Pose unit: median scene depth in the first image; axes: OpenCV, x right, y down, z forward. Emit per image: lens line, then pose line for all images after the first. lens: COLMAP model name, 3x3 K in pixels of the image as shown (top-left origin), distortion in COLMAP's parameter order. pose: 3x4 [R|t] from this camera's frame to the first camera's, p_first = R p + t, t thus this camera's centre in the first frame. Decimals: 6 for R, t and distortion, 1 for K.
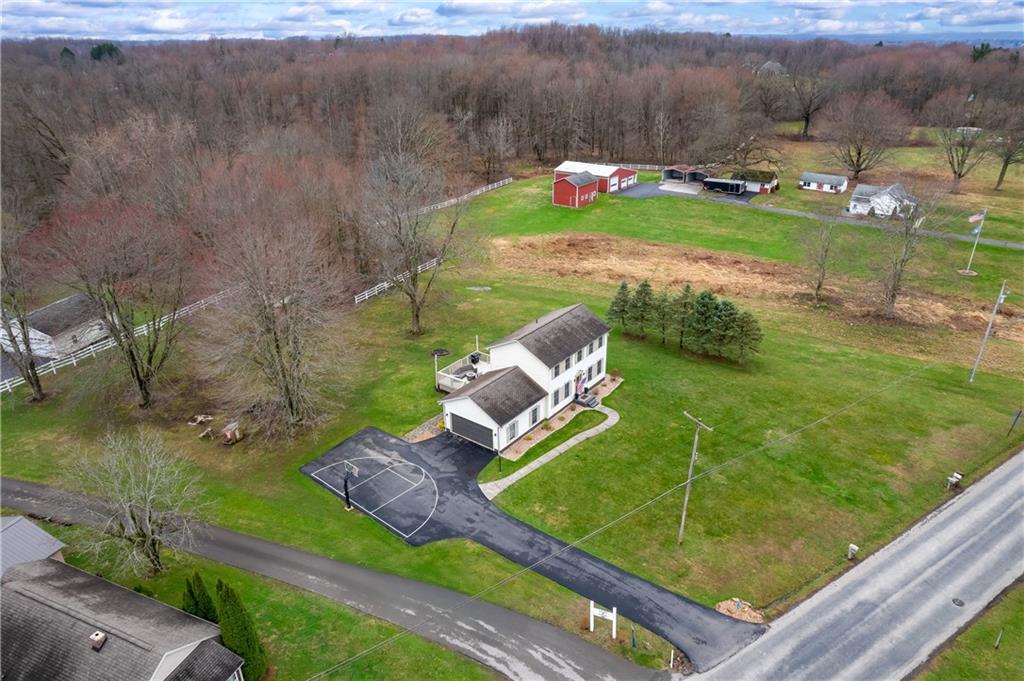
lens RADIAL K [[668.8, 0, 512.0], [0, 668.8, 340.5], [0, 0, 1]] dist [-0.080916, 0.073943]
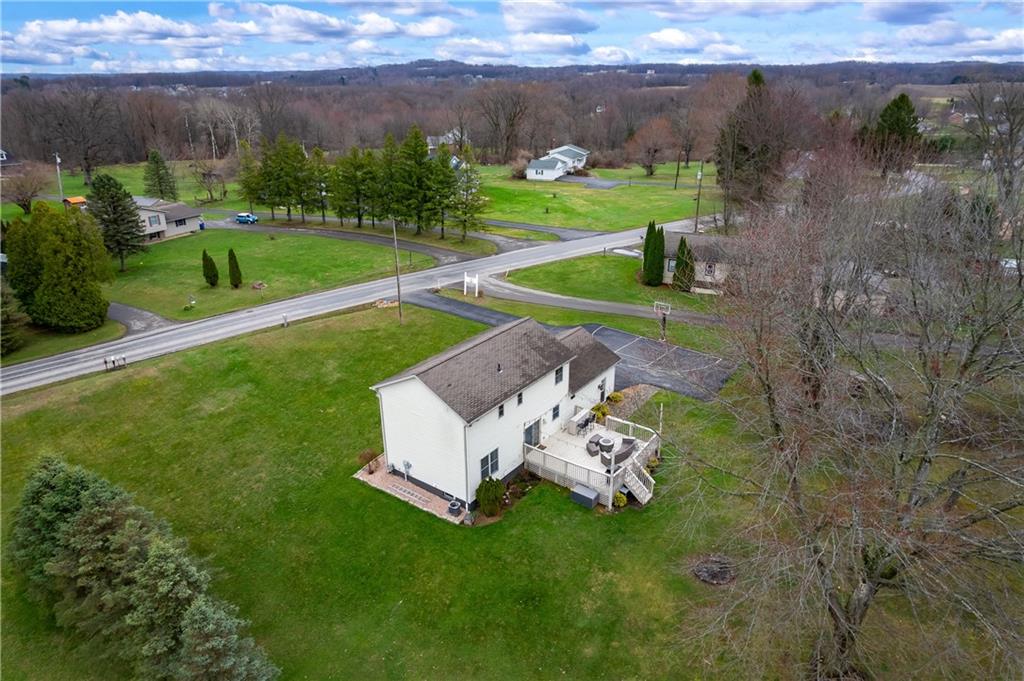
lens RADIAL K [[654.6, 0, 512.0], [0, 654.6, 340.5], [0, 0, 1]] dist [-0.082923, 0.072333]
pose [[-0.999500, 0.025484, -0.018720, 0.036728], [0.003505, 0.677649, 0.735377, -0.477390], [0.031426, 0.734943, -0.677400, 1.394605]]
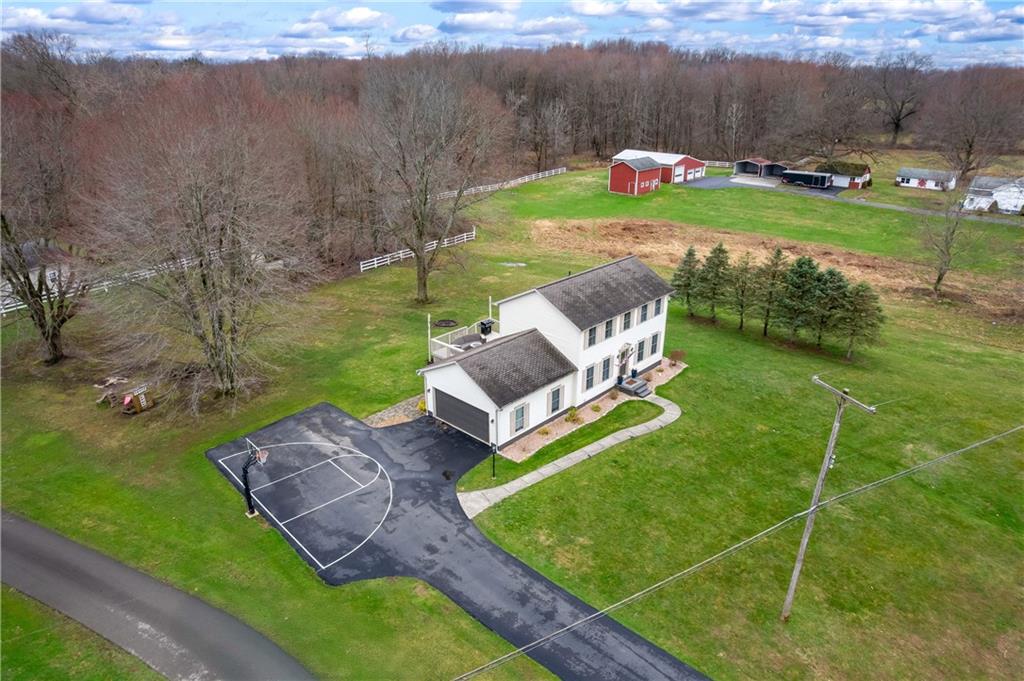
lens RADIAL K [[654.6, 0, 512.0], [0, 654.6, 340.5], [0, 0, 1]] dist [-0.082923, 0.072333]
pose [[0.994985, 0.052161, -0.085348, 0.039738], [-0.055435, 0.997797, -0.036444, 0.072504], [0.083259, 0.040992, 0.995684, 0.302842]]
